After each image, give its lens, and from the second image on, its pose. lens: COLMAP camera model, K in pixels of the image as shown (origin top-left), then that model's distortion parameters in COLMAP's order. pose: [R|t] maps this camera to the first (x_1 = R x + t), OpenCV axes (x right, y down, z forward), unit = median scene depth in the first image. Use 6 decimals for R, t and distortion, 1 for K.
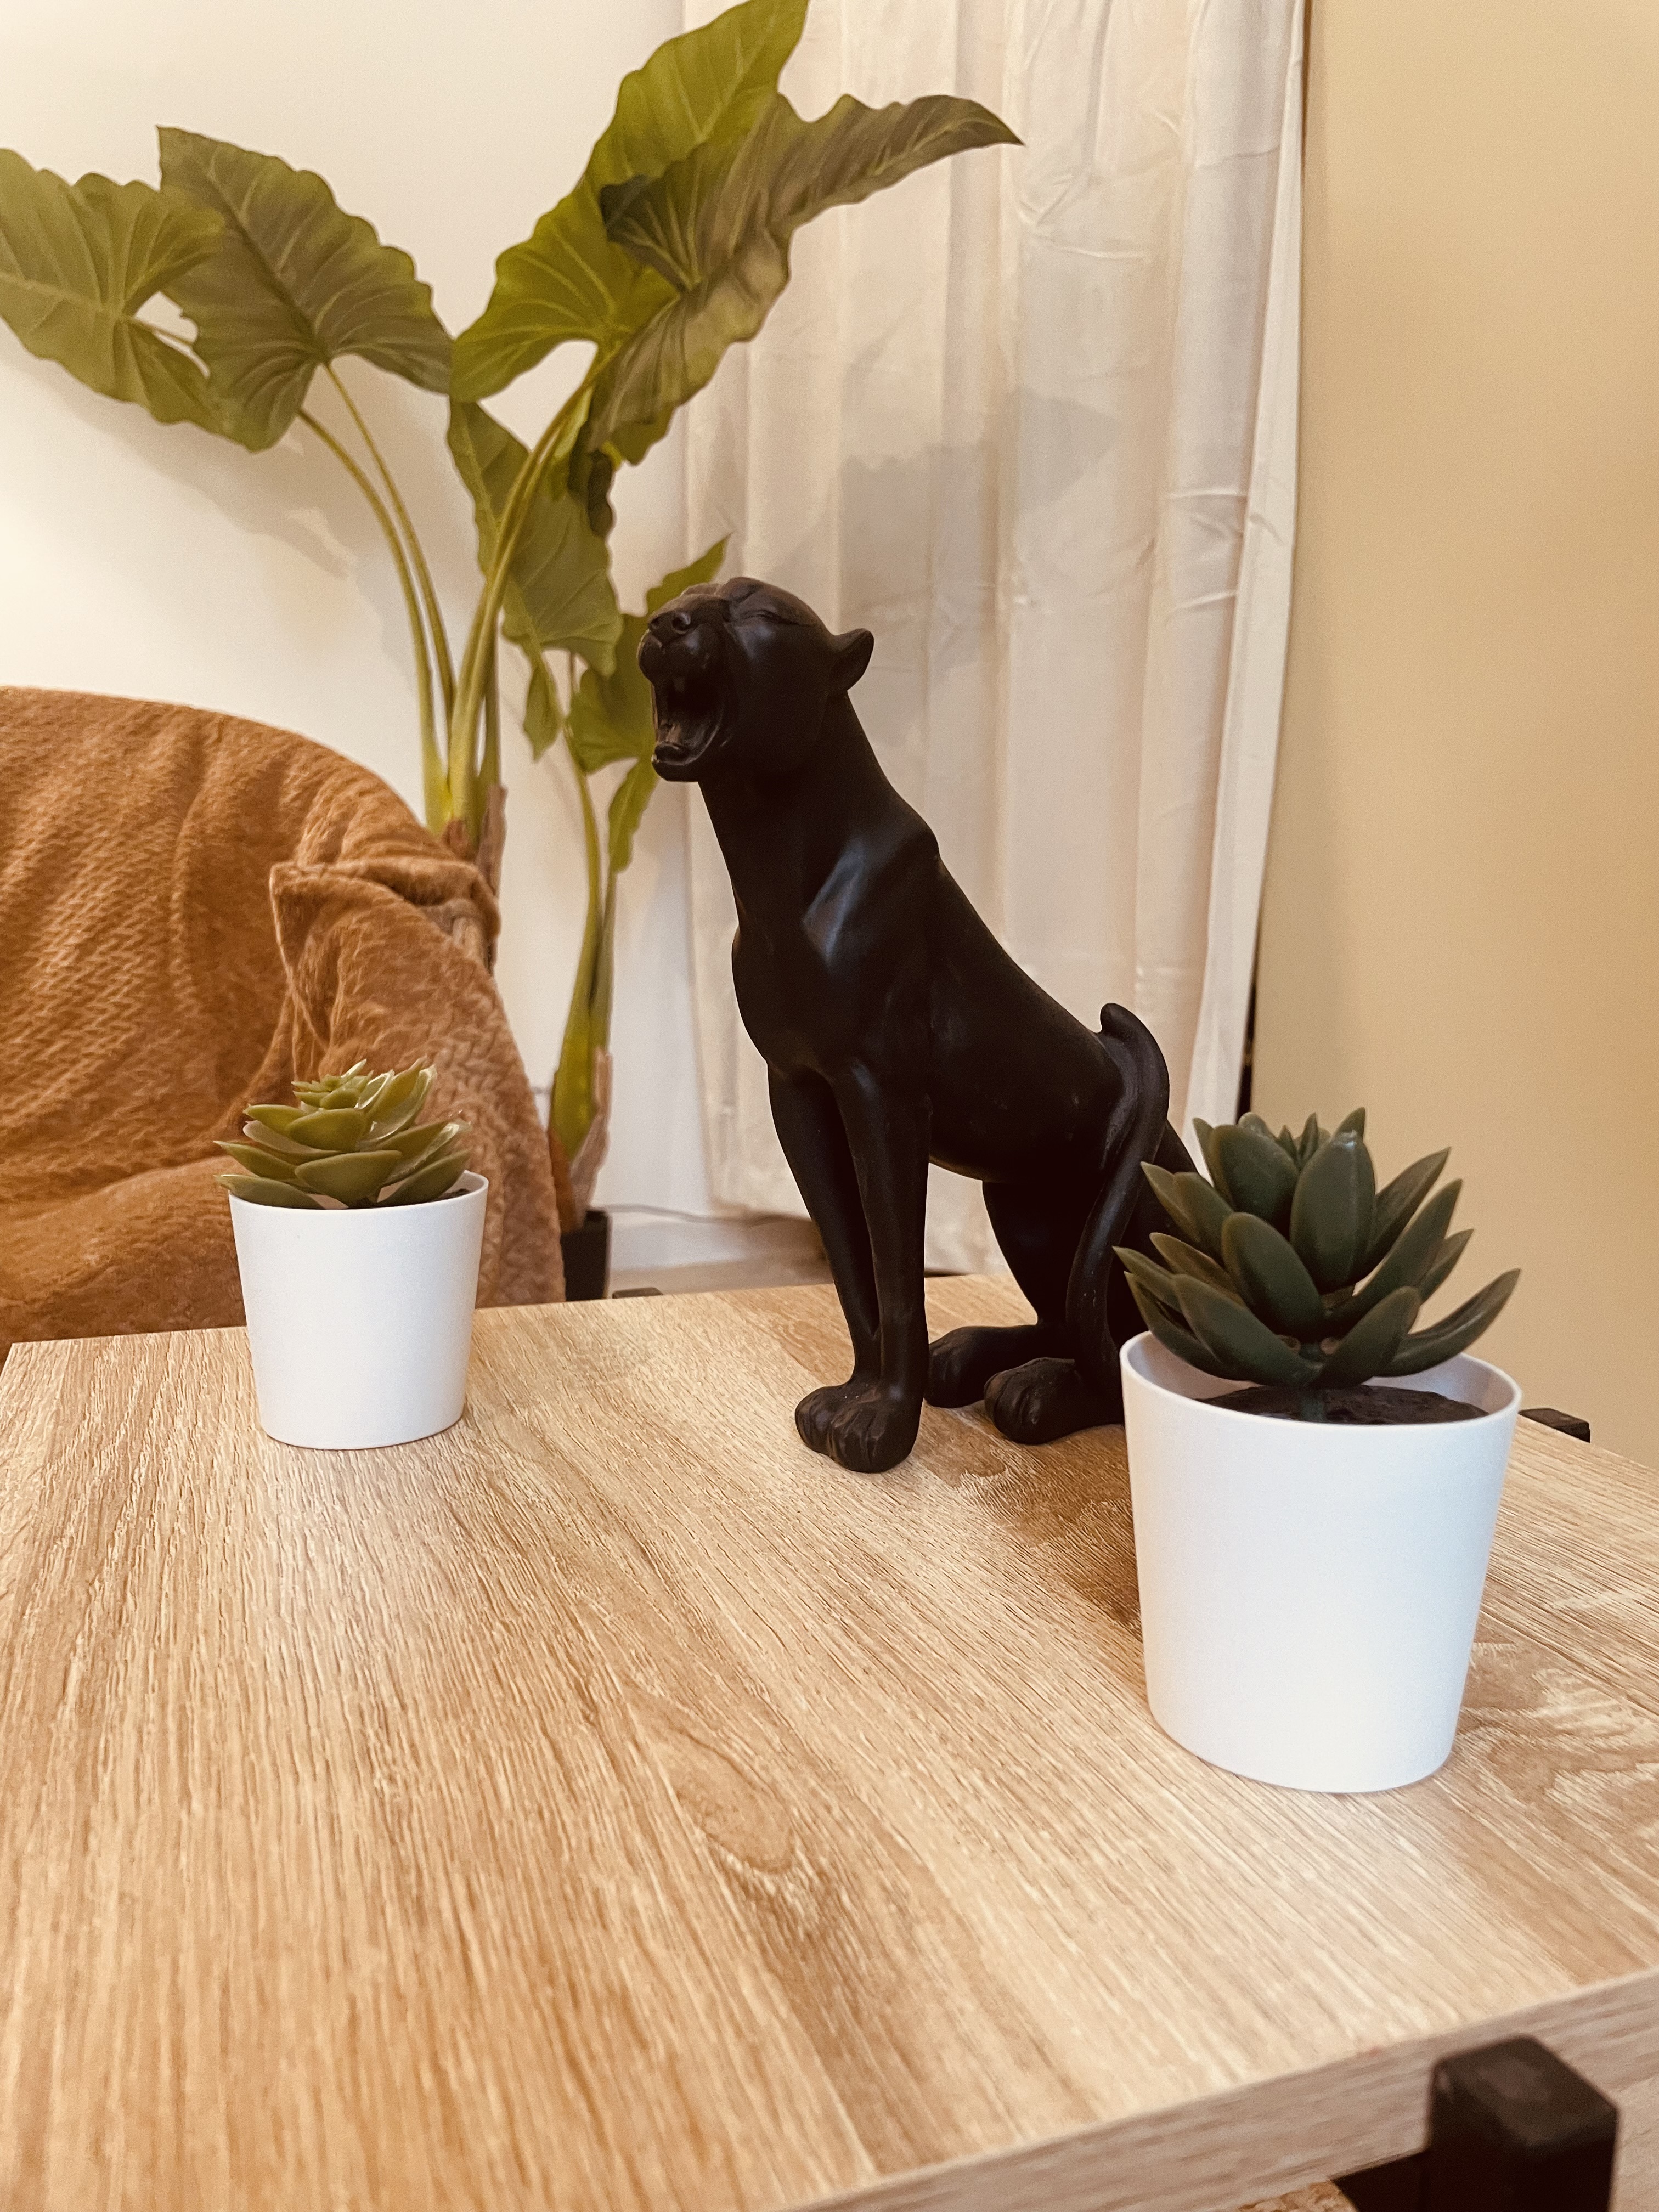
lens RADIAL K [[1662.7, 0, 829.5], [0, 1662.7, 1106.0], [0, 0, 1]] dist [0.082800, -0.112518]
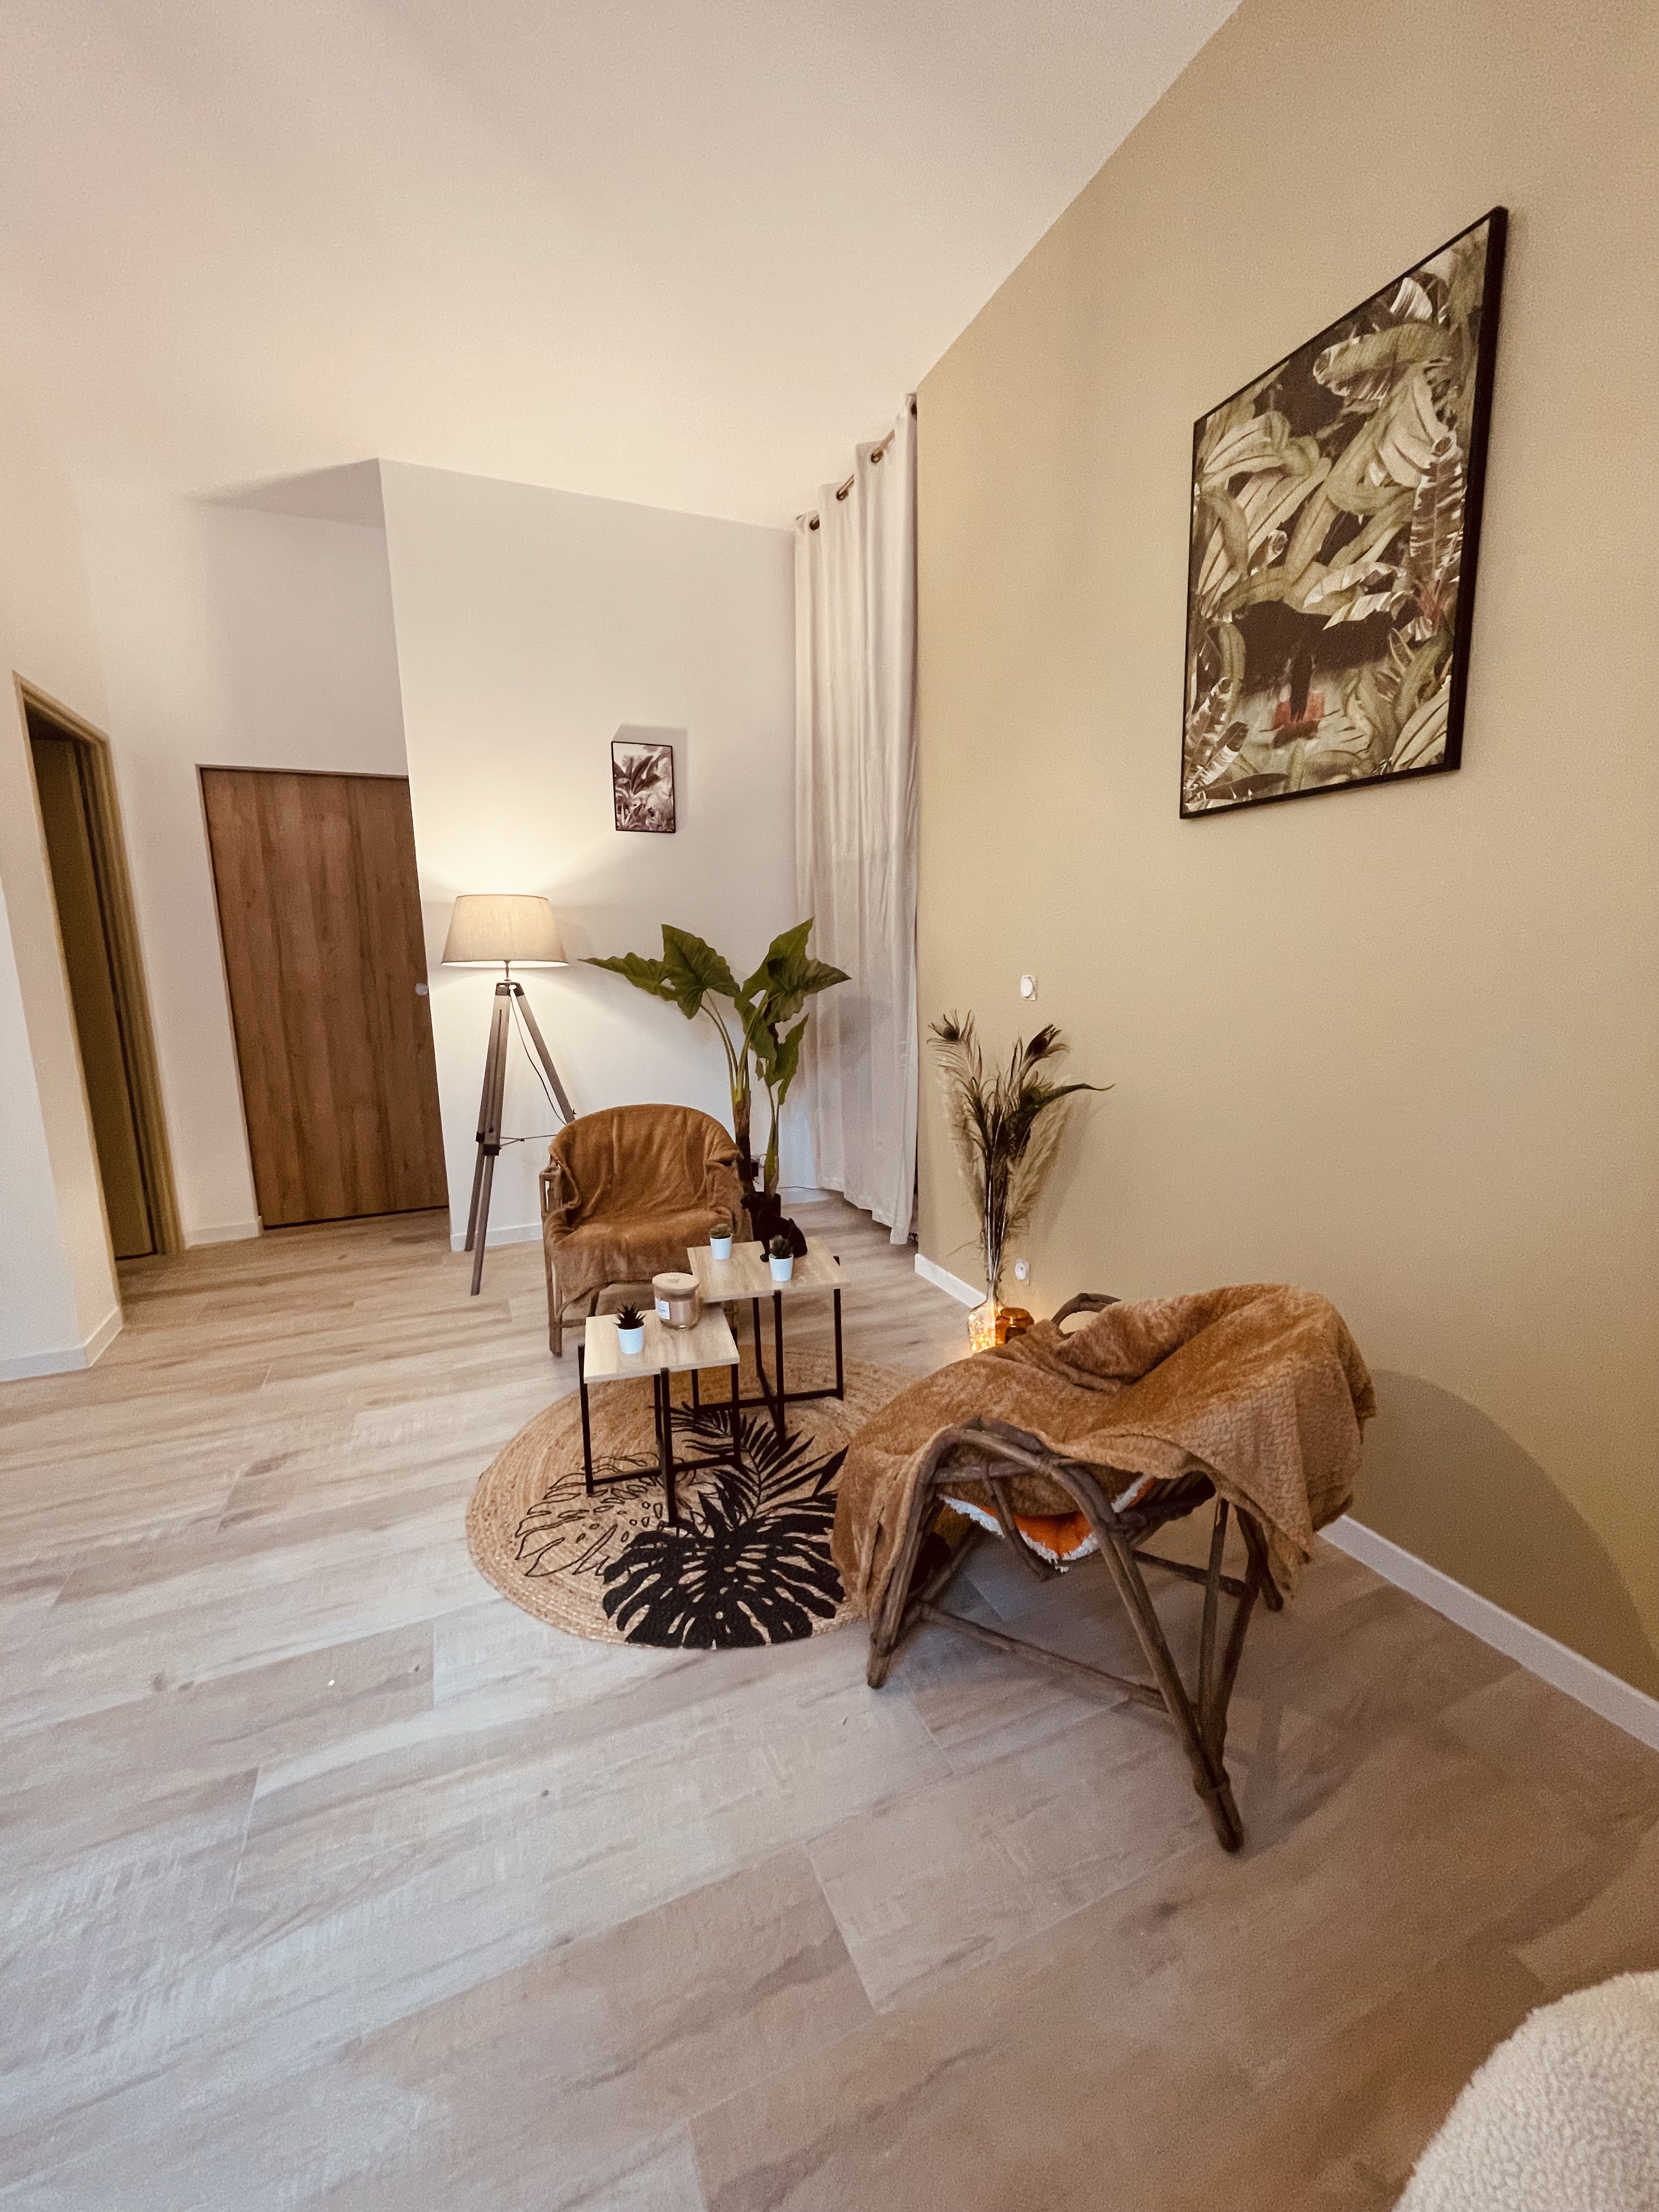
lens RADIAL K [[897.5, 0, 829.5], [0, 897.5, 1106.0], [0, 0, 1]] dist [0.000118, -0.000147]
pose [[0.987974, -0.018499, -0.153507, 0.403657], [0.026540, 0.998372, 0.050495, -0.321437], [0.152323, -0.053962, 0.986856, -1.380276]]
